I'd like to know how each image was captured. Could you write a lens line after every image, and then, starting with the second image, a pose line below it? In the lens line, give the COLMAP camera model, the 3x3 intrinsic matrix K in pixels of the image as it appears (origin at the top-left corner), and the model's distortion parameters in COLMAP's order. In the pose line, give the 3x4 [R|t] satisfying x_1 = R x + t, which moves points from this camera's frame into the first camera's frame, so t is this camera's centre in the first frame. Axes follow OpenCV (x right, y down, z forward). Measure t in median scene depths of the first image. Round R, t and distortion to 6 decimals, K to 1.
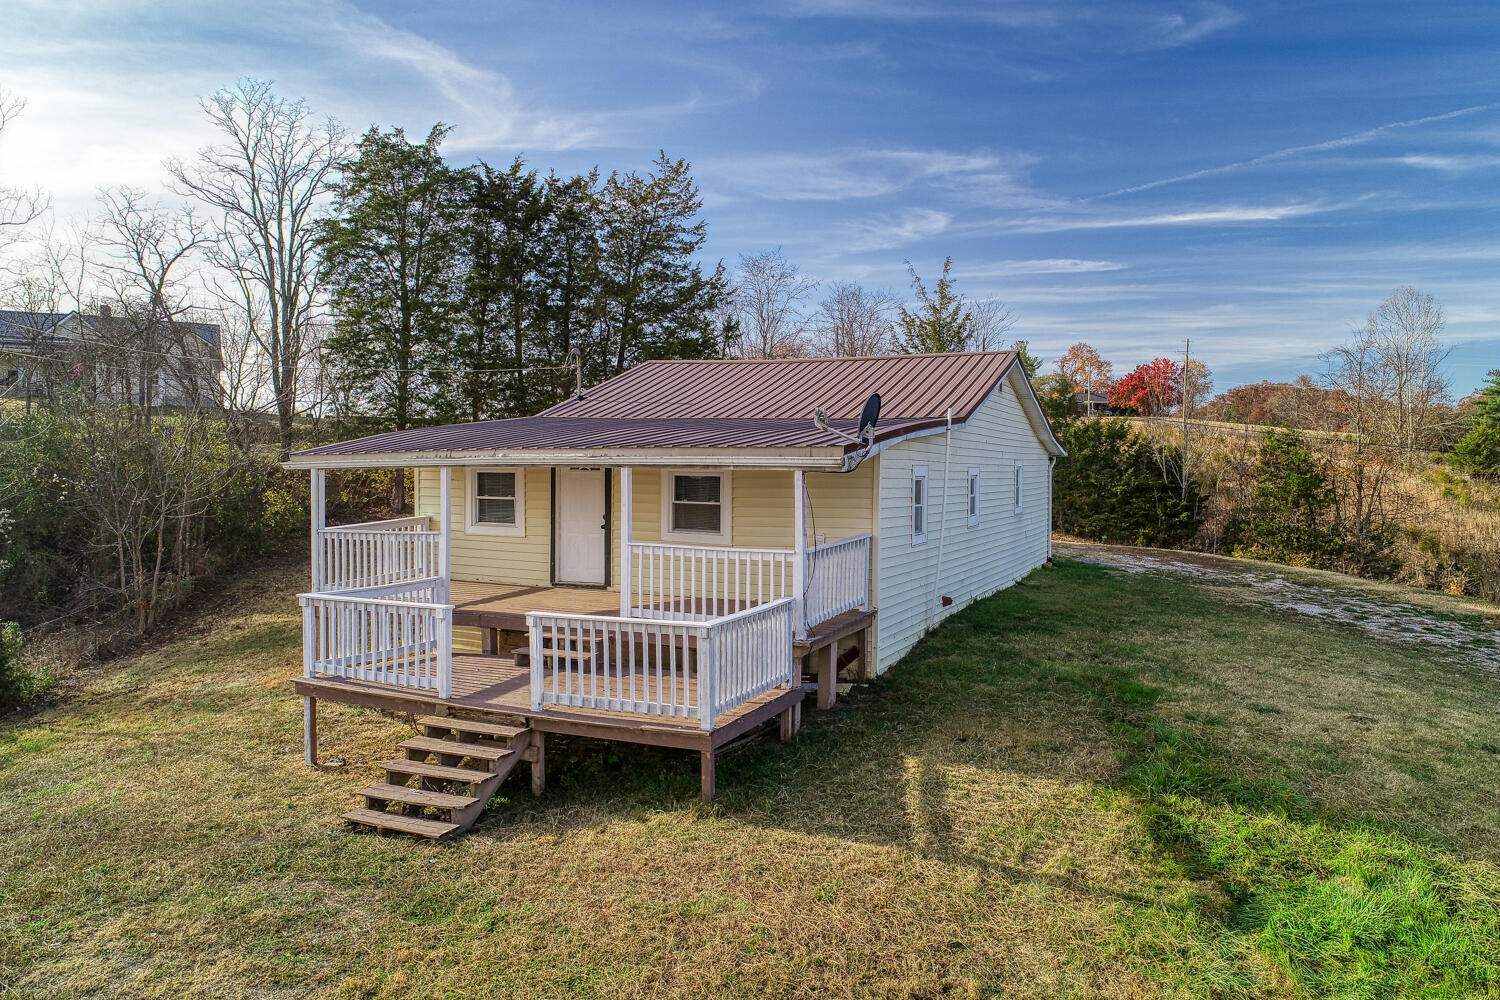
lens RADIAL K [[1050.1, 0, 785.2], [0, 1050.1, 501.9], [0, 0, 1]] dist [-0.008700, -0.000635]
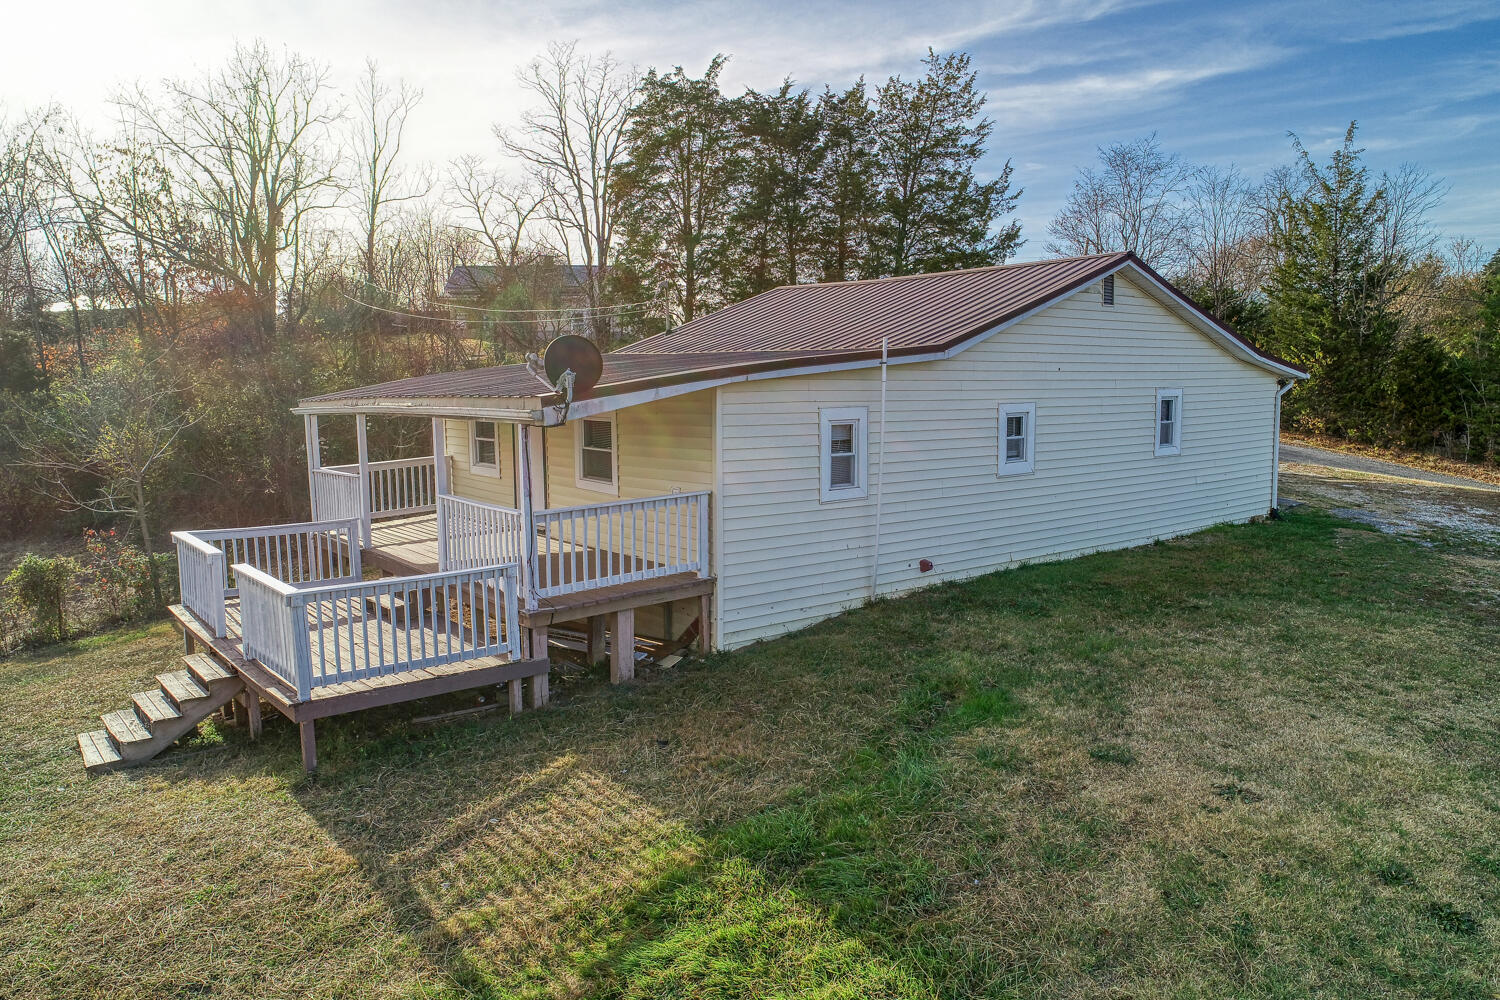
lens RADIAL K [[1050.1, 0, 785.2], [0, 1050.1, 501.9], [0, 0, 1]] dist [-0.008700, -0.000635]
pose [[0.889646, 0.034732, -0.455328, 0.220088], [0.002086, 0.996784, 0.080111, -0.012195], [0.456646, -0.072220, 0.886712, 0.105470]]
